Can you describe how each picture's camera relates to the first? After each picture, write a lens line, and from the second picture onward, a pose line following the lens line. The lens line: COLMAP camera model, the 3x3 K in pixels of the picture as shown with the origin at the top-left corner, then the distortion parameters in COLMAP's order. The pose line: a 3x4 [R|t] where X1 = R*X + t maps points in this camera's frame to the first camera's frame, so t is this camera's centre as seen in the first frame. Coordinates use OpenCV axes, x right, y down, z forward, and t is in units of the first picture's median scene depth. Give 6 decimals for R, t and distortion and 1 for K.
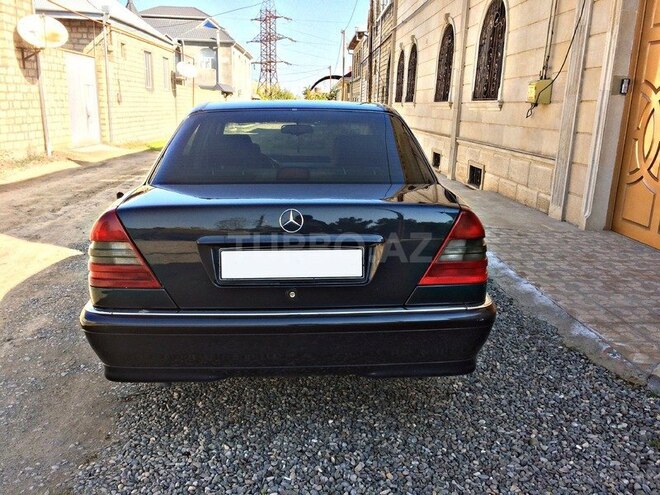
lens RADIAL K [[564.3, 0, 330.4], [0, 564.3, 246.4], [0, 0, 1]] dist [0.050040, -0.061548]
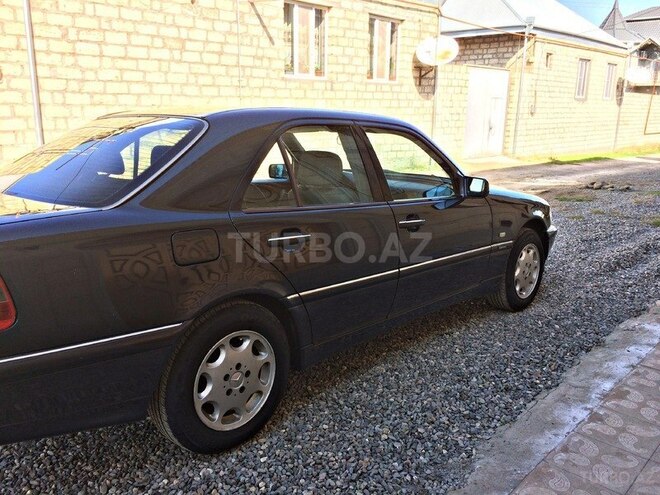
lens RADIAL K [[564.3, 0, 330.0], [0, 564.3, 250.0], [0, 0, 1]] dist [0.050040, -0.061548]
pose [[0.688978, 0.152629, -0.708529, 0.128386], [-0.162484, 0.985220, 0.054232, -0.019987], [0.706334, 0.077760, 0.703595, 0.088207]]
